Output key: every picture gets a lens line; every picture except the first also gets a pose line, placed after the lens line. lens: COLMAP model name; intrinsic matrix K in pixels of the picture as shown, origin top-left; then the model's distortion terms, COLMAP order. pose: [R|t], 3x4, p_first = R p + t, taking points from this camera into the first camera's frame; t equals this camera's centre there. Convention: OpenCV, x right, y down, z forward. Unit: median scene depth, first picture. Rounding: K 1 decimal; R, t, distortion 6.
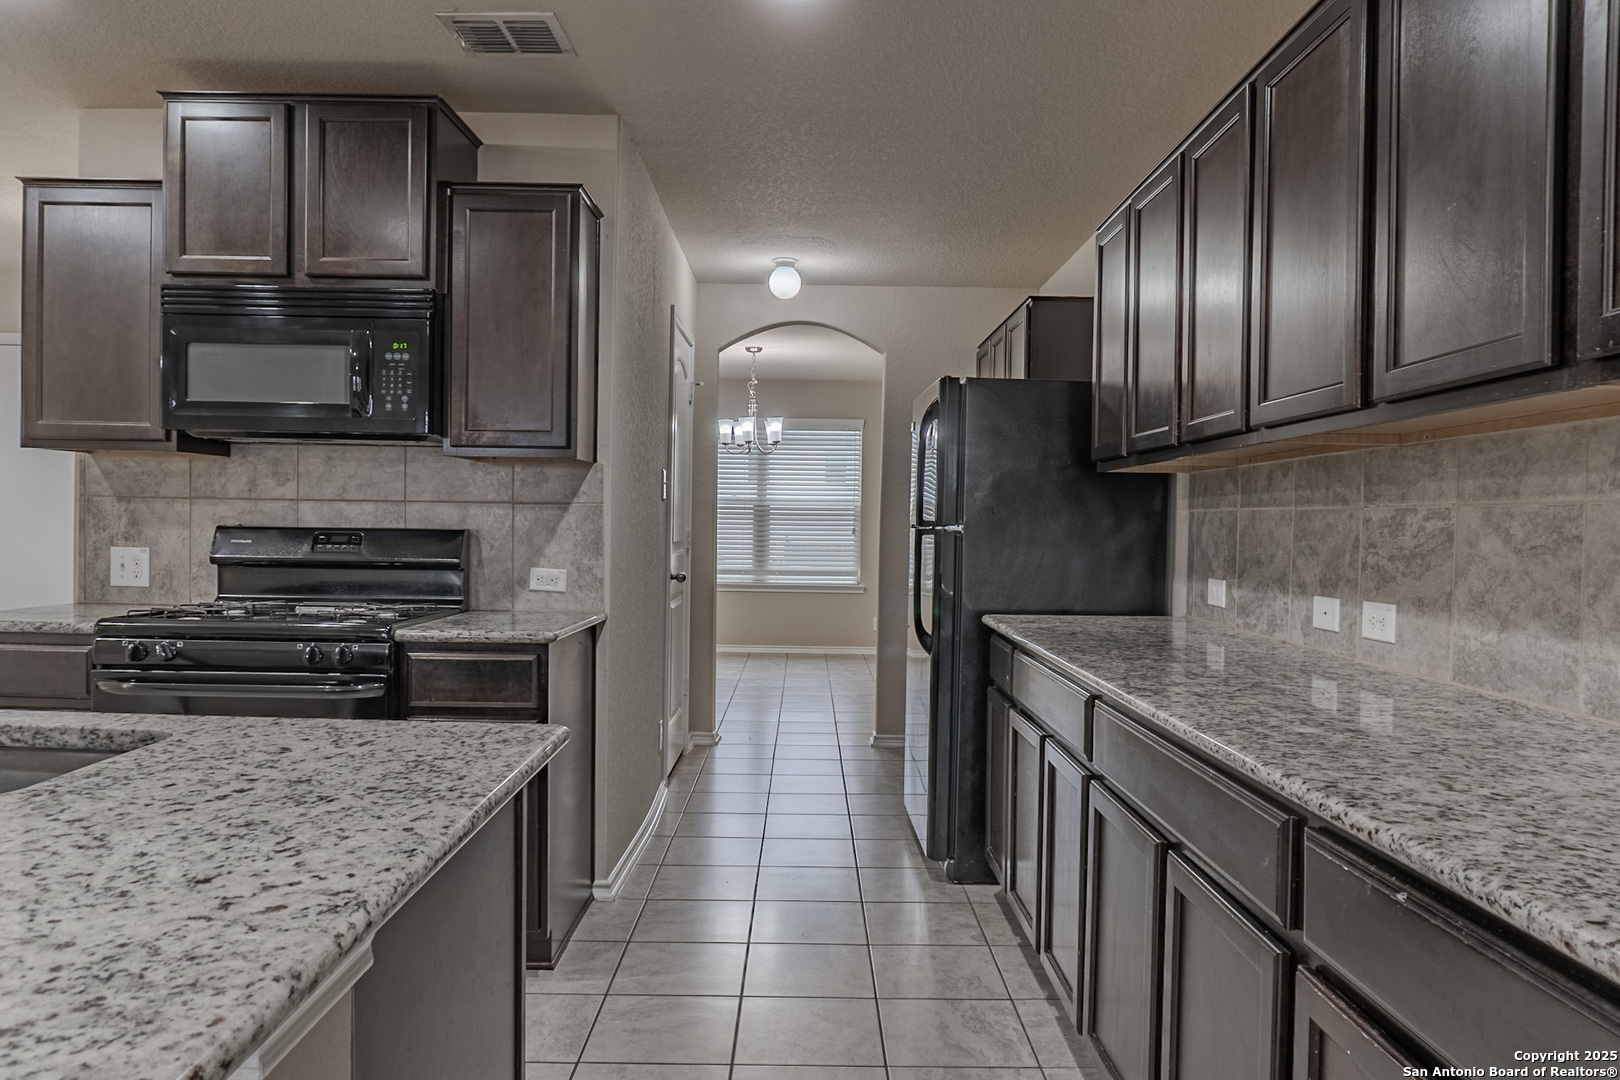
lens RADIAL K [[1068.1, 0, 810.0], [0, 1068.1, 540.0], [0, 0, 1]] dist [-0.044597, 0.002063]
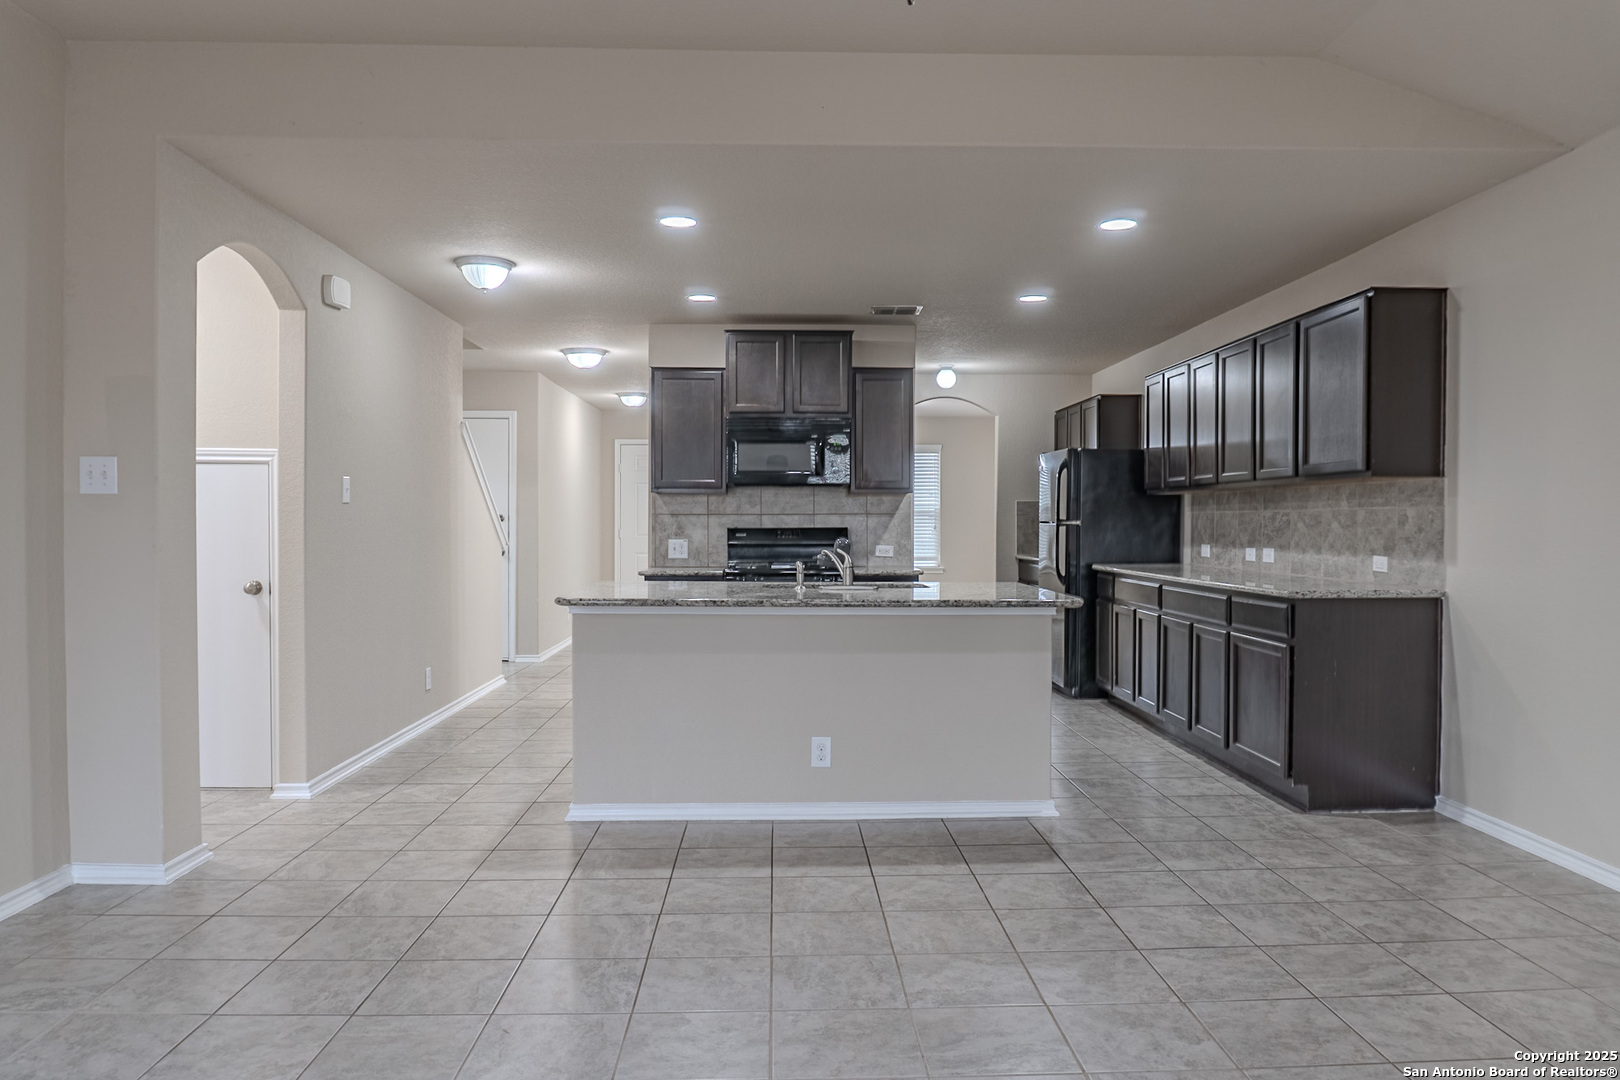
lens RADIAL K [[1068.1, 0, 810.0], [0, 1068.1, 540.0], [0, 0, 1]] dist [-0.044597, 0.002063]
pose [[0.999740, -0.018148, 0.013800, -0.420677], [0.018115, 0.999833, 0.002474, 0.008133], [-0.013842, -0.002223, 0.999902, -1.071850]]
